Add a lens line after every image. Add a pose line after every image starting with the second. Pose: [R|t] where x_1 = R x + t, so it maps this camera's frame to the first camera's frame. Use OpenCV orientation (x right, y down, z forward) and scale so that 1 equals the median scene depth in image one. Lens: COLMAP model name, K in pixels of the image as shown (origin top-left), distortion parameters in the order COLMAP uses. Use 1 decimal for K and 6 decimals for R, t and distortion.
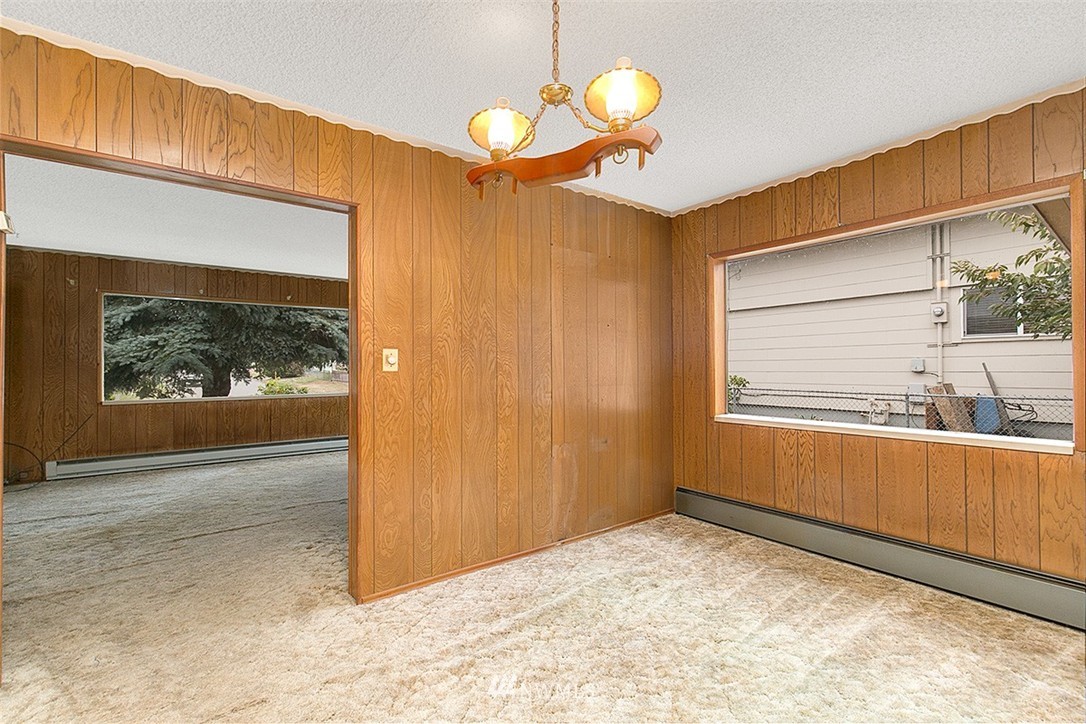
lens RADIAL K [[486.1, 0, 544.1], [0, 486.1, 359.9], [0, 0, 1]] dist [0.002638, 0.000547]
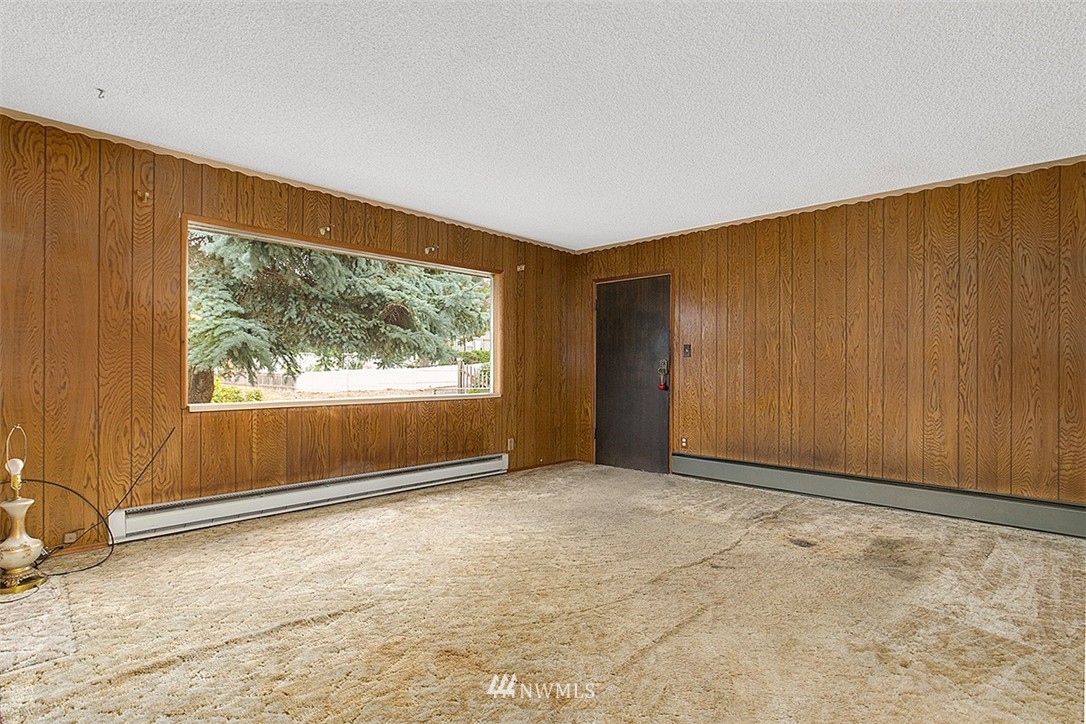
lens RADIAL K [[550.7, 0, 541.9], [0, 550.7, 366.9], [0, 0, 1]] dist [-0.005152, -0.000777]
pose [[0.984479, 0.008540, 0.175295, -0.553629], [-0.010075, 0.999918, 0.007869, 0.026775], [-0.175213, -0.009513, 0.984485, 0.251296]]
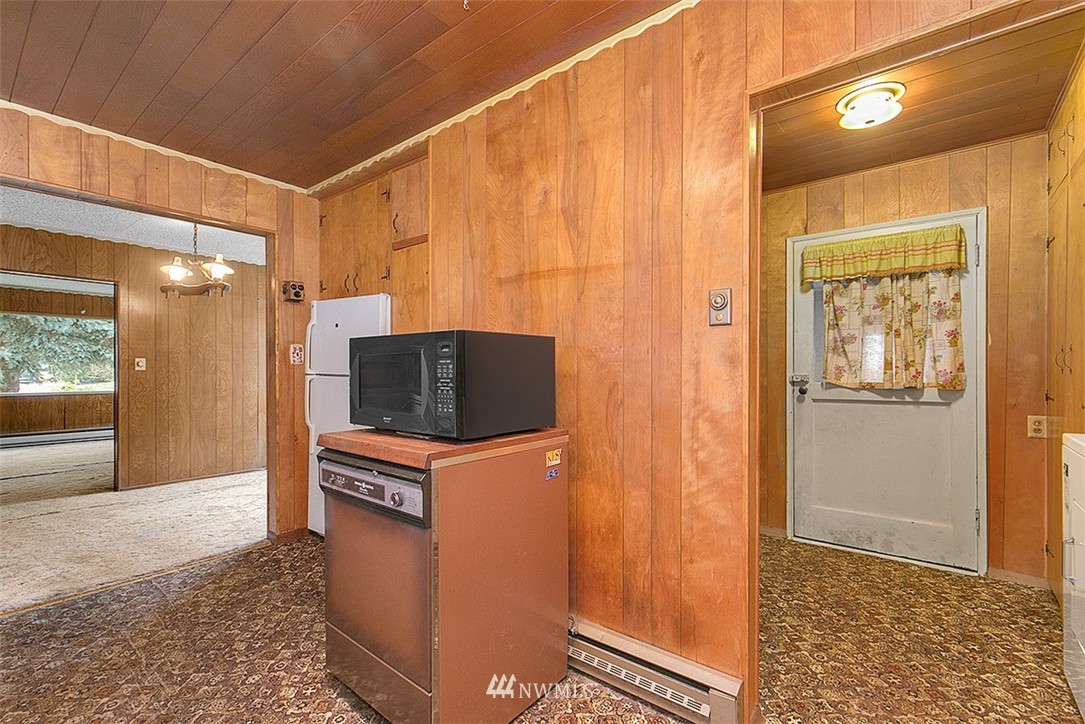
lens RADIAL K [[485.7, 0, 543.5], [0, 485.7, 368.3], [0, 0, 1]] dist [0.002638, 0.000547]
pose [[0.966632, 0.006311, 0.256092, 0.304365], [-0.008065, 0.999951, 0.005801, -0.002992], [-0.256043, -0.007673, 0.966635, -0.521148]]
